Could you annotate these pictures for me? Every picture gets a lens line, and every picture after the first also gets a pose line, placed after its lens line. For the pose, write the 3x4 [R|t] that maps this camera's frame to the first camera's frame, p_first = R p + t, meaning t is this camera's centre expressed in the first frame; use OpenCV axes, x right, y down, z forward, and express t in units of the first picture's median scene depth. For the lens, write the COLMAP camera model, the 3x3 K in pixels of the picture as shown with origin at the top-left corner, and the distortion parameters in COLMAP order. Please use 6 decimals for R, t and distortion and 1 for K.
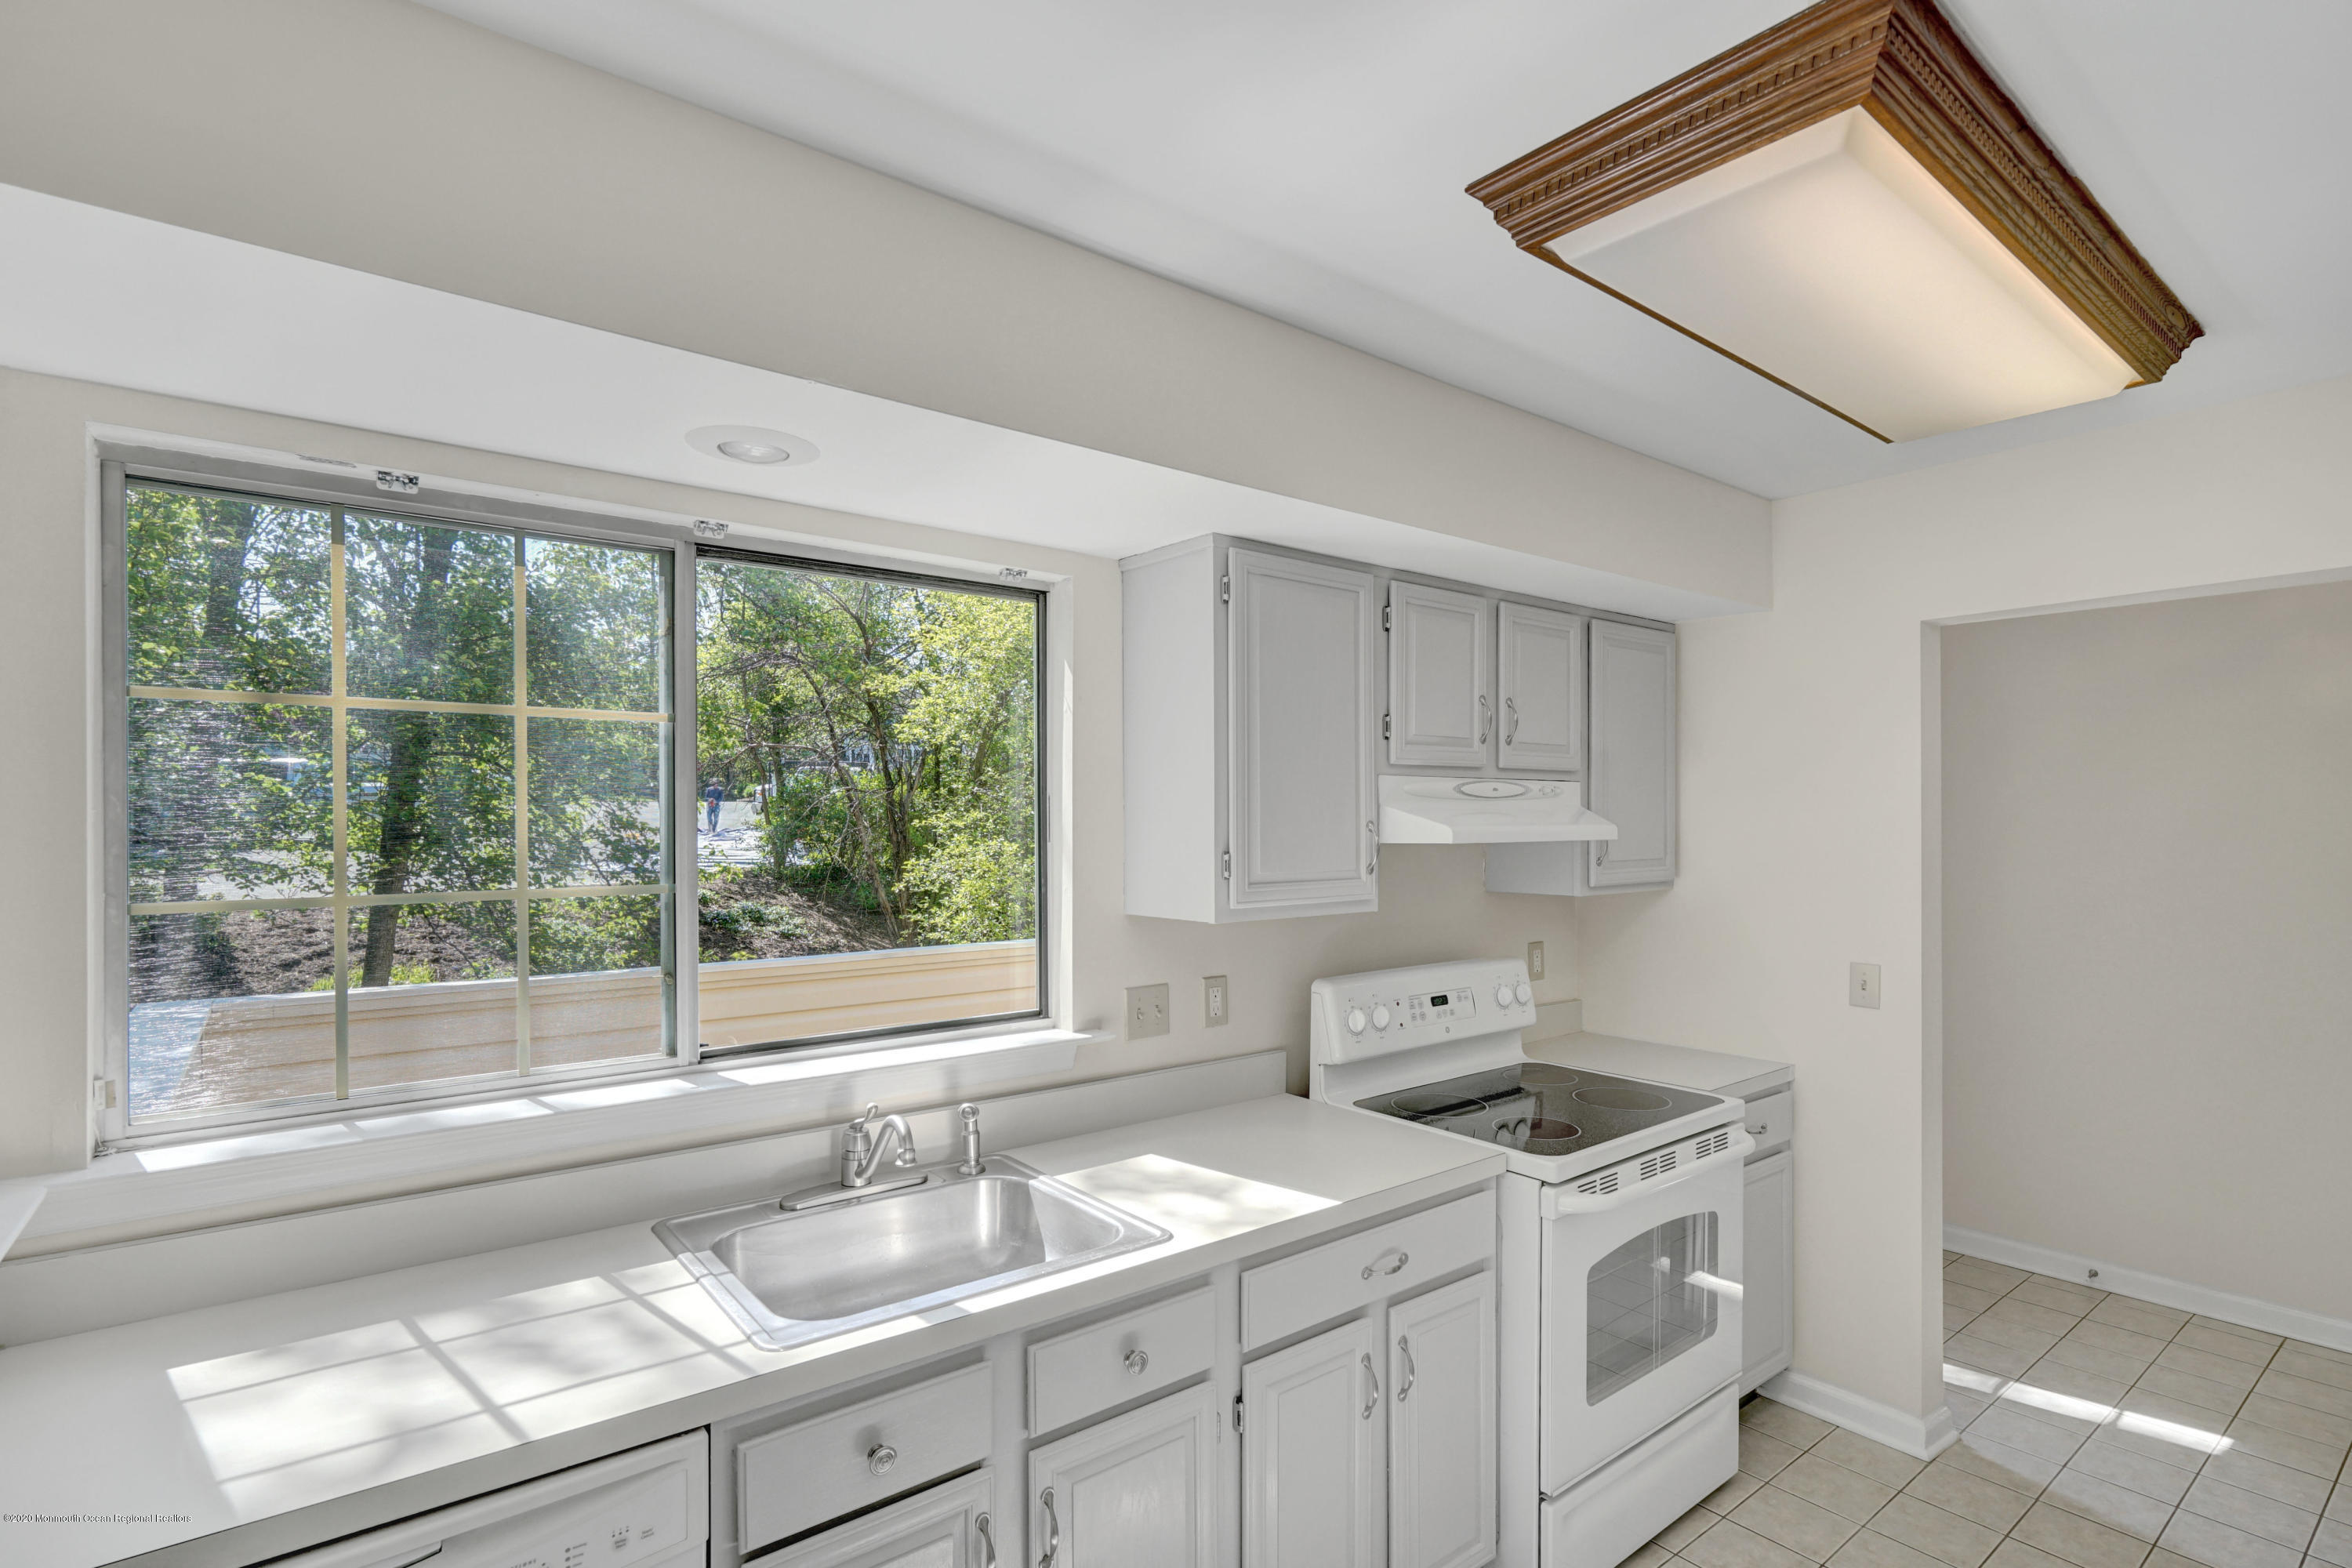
lens RADIAL K [[1132.1, 0, 1164.7], [0, 1132.1, 779.2], [0, 0, 1]] dist [-0.009128, 0.001834]
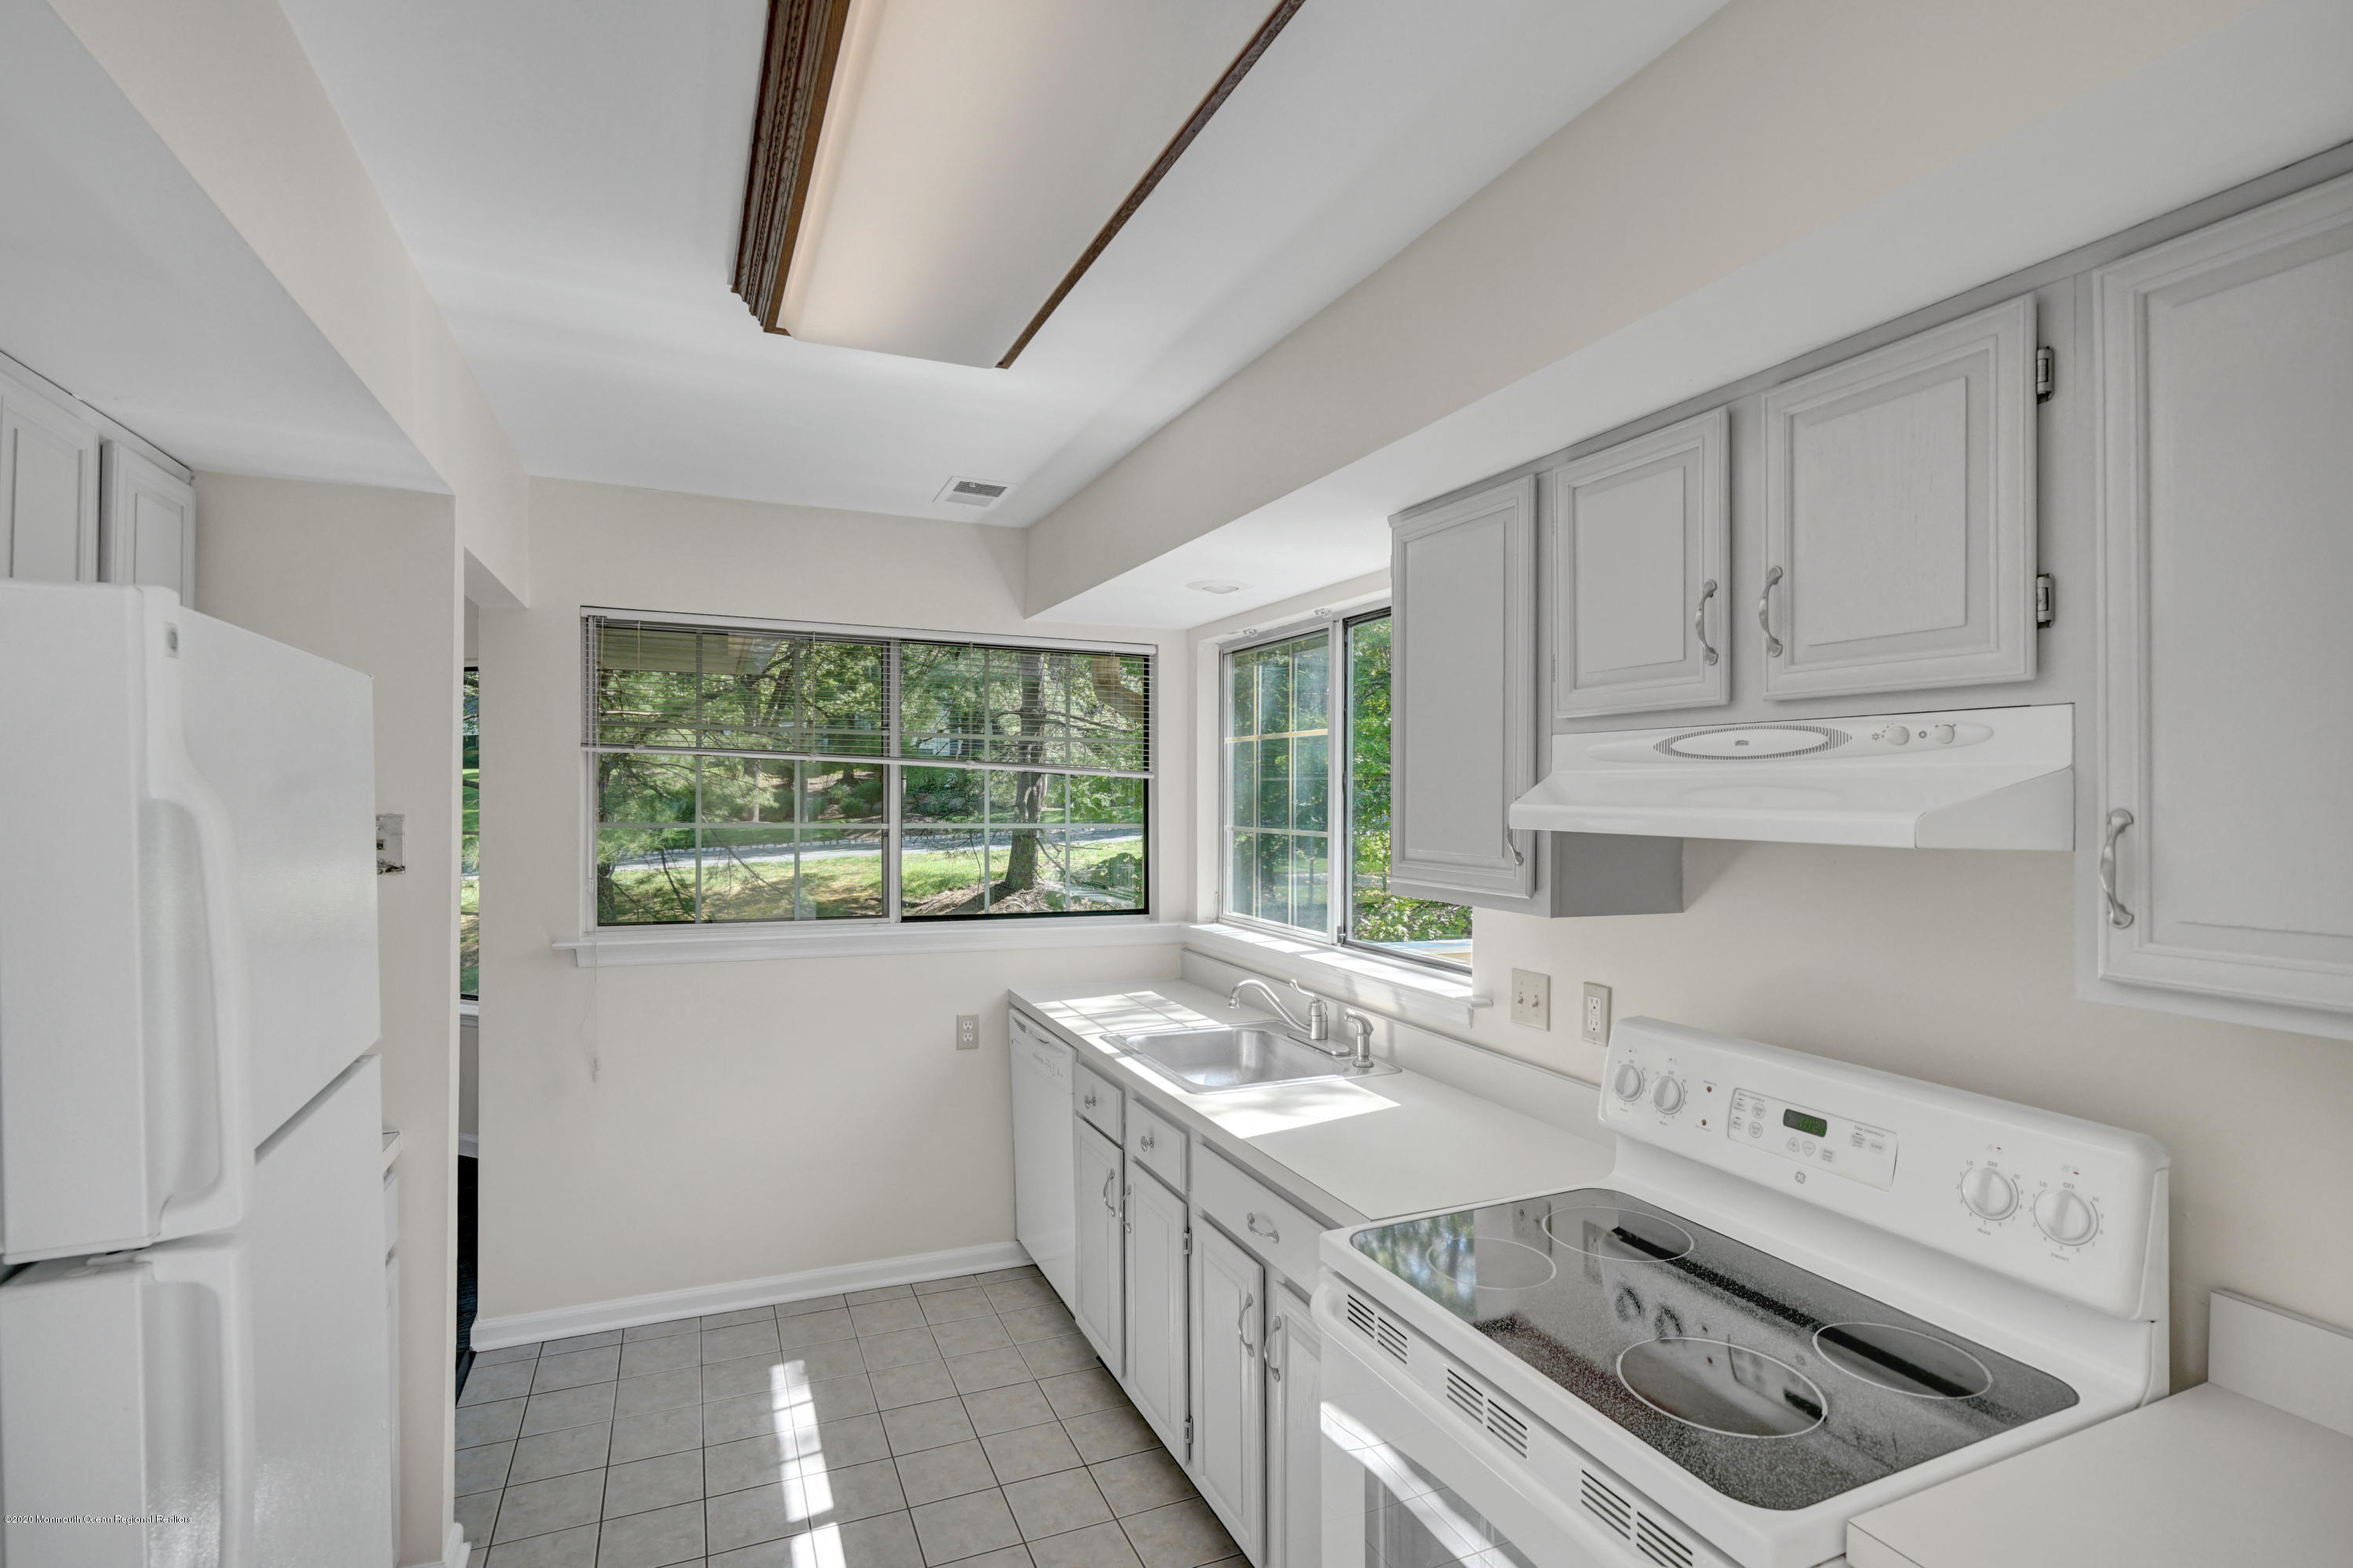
lens RADIAL K [[1132.6, 0, 1165.2], [0, 1132.6, 779.2], [0, 0, 1]] dist [-0.009128, 0.001834]
pose [[-0.247940, -0.015297, -0.968655, 0.944205], [0.022783, 0.999507, -0.021616, 0.034109], [0.968507, -0.027429, -0.247469, 0.913776]]
